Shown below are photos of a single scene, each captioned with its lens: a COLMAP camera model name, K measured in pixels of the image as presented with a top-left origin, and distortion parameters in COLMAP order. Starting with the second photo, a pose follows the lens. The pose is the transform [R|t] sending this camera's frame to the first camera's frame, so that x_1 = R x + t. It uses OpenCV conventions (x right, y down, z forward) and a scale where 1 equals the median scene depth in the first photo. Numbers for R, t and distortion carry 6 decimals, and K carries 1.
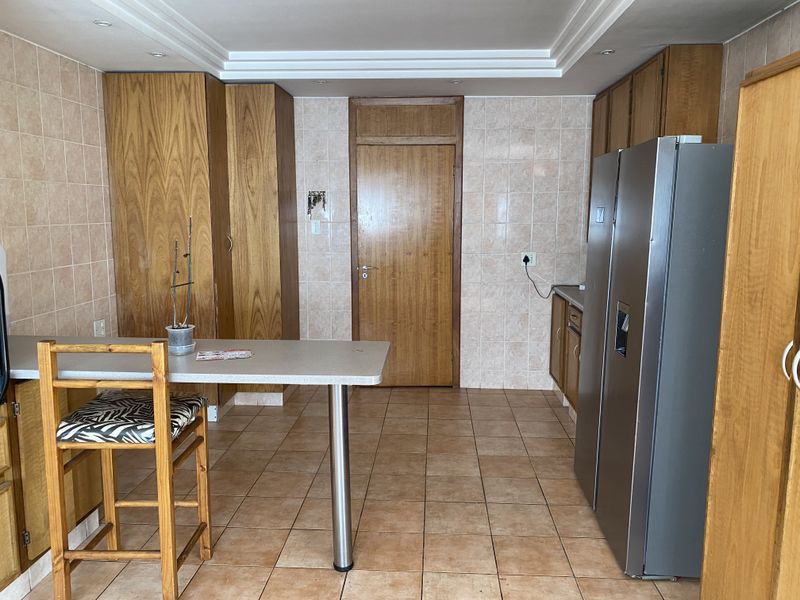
lens RADIAL K [[610.7, 0, 400.0], [0, 610.7, 300.0], [0, 0, 1]] dist [-0.007211, -0.000193]
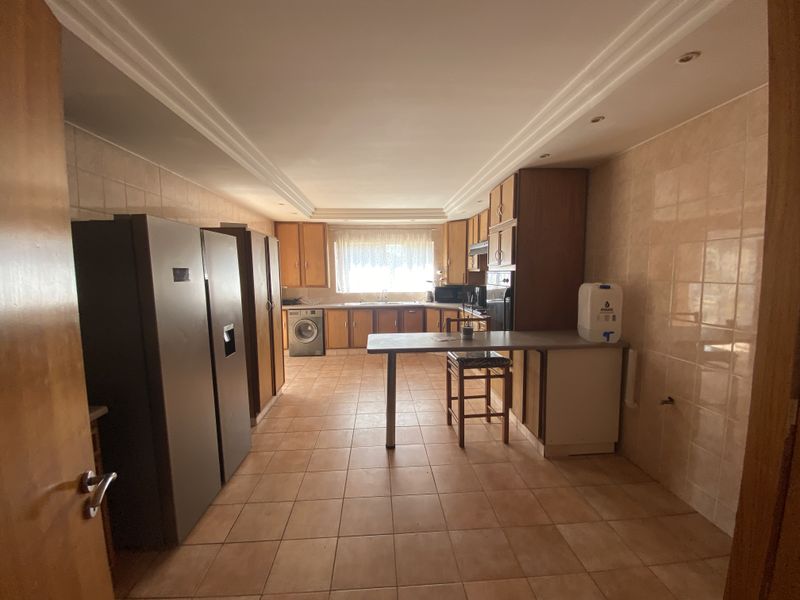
lens RADIAL K [[322.8, 0, 397.7], [0, 322.8, 302.2], [0, 0, 1]] dist [0.025764, -0.021764]
pose [[-0.993030, 0.018499, -0.116397, -0.000451], [-0.009367, 0.972094, 0.234406, -0.284238], [0.117485, 0.233863, -0.965145, 1.955823]]
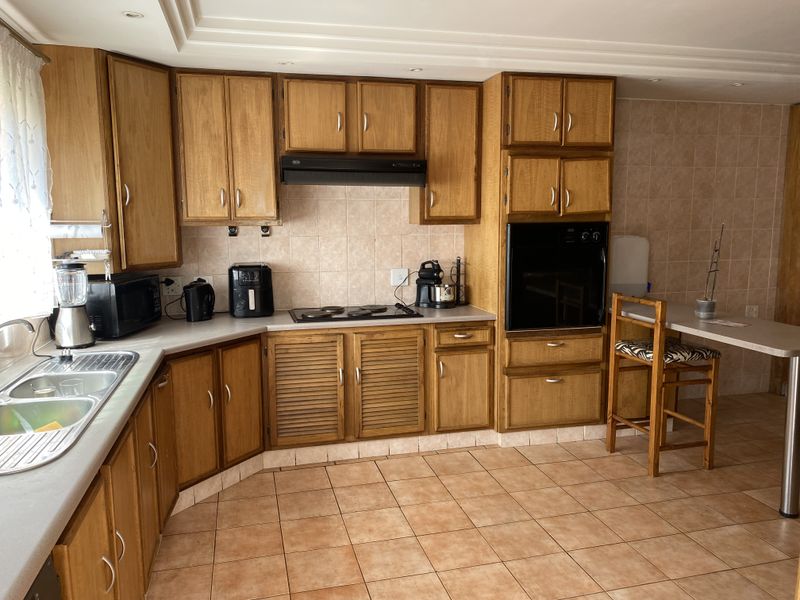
lens RADIAL K [[610.7, 0, 400.0], [0, 610.7, 300.0], [0, 0, 1]] dist [-0.007211, -0.000193]
pose [[0.301365, 0.117291, -0.946267, 0.768317], [-0.126225, 0.988579, 0.082336, 0.016489], [0.945117, 0.094630, 0.312728, -0.139074]]
